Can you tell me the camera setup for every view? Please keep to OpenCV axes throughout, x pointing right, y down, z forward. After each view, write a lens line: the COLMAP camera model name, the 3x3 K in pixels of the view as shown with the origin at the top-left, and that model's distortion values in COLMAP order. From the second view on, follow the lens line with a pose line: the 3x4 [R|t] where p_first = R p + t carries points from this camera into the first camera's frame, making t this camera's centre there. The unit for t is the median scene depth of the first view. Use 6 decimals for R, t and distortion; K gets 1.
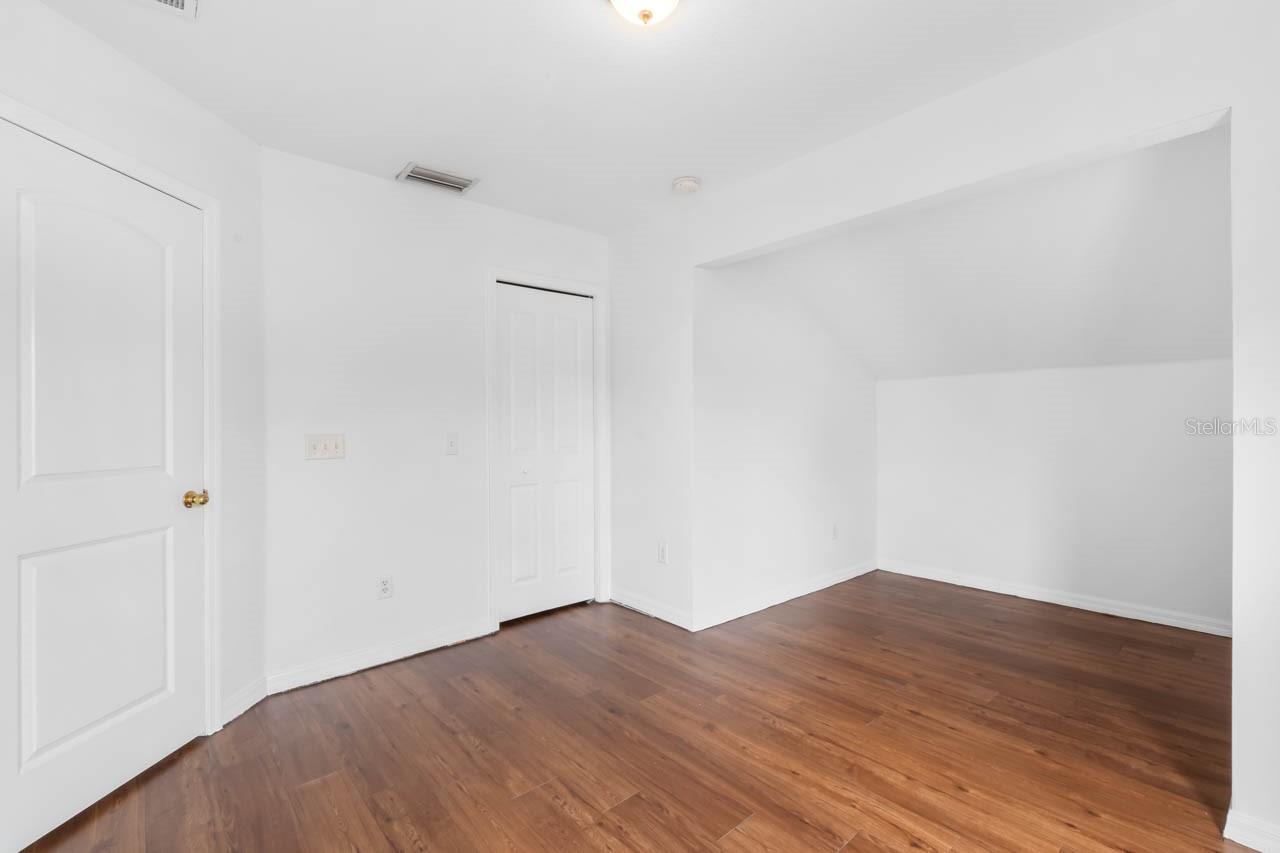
lens RADIAL K [[578.0, 0, 638.7], [0, 578.0, 423.4], [0, 0, 1]] dist [0.003967, 0.000008]
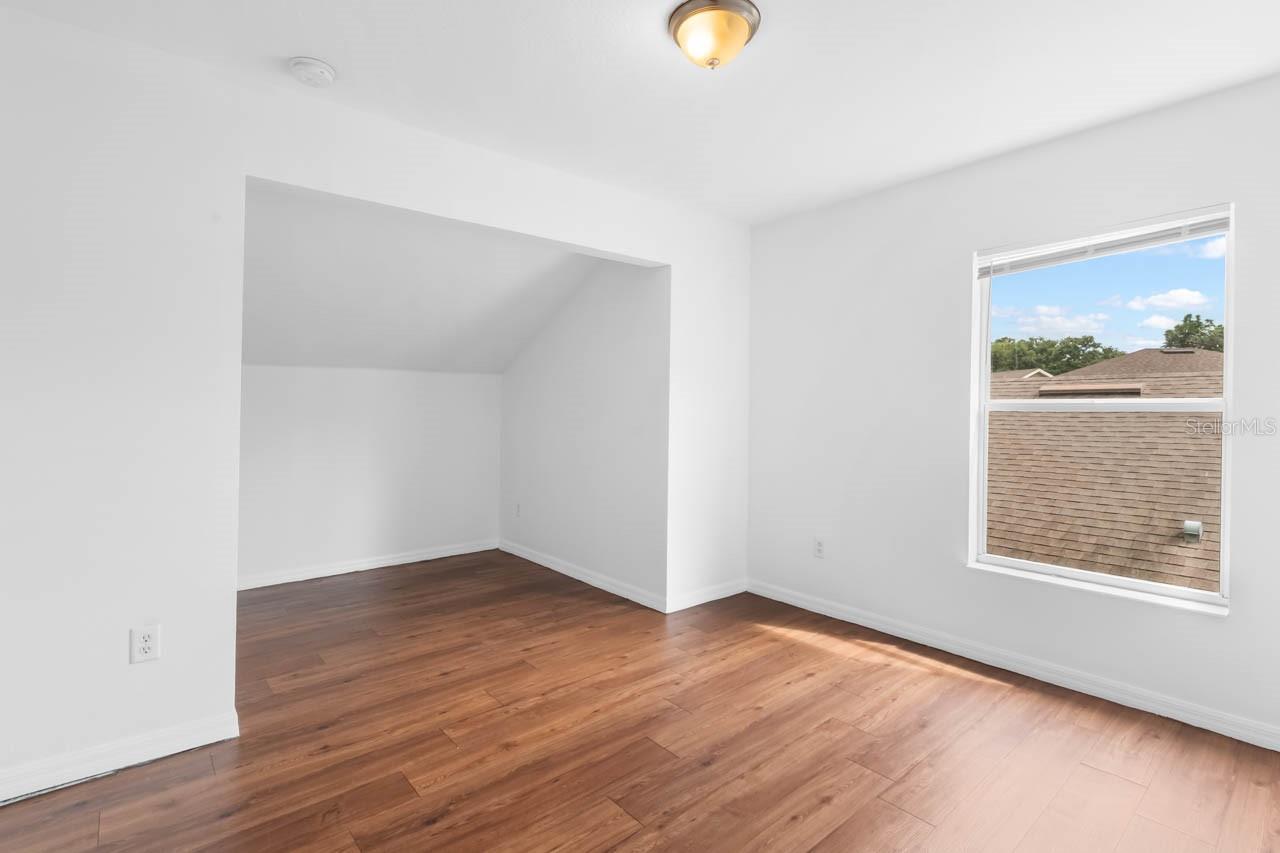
lens RADIAL K [[578.0, 0, 638.7], [0, 578.0, 423.4], [0, 0, 1]] dist [0.003967, 0.000008]
pose [[0.015170, -0.010331, 0.999832, -0.780317], [-0.003120, 0.999941, 0.010379, 0.002636], [-0.999880, -0.003277, 0.015137, 0.773549]]
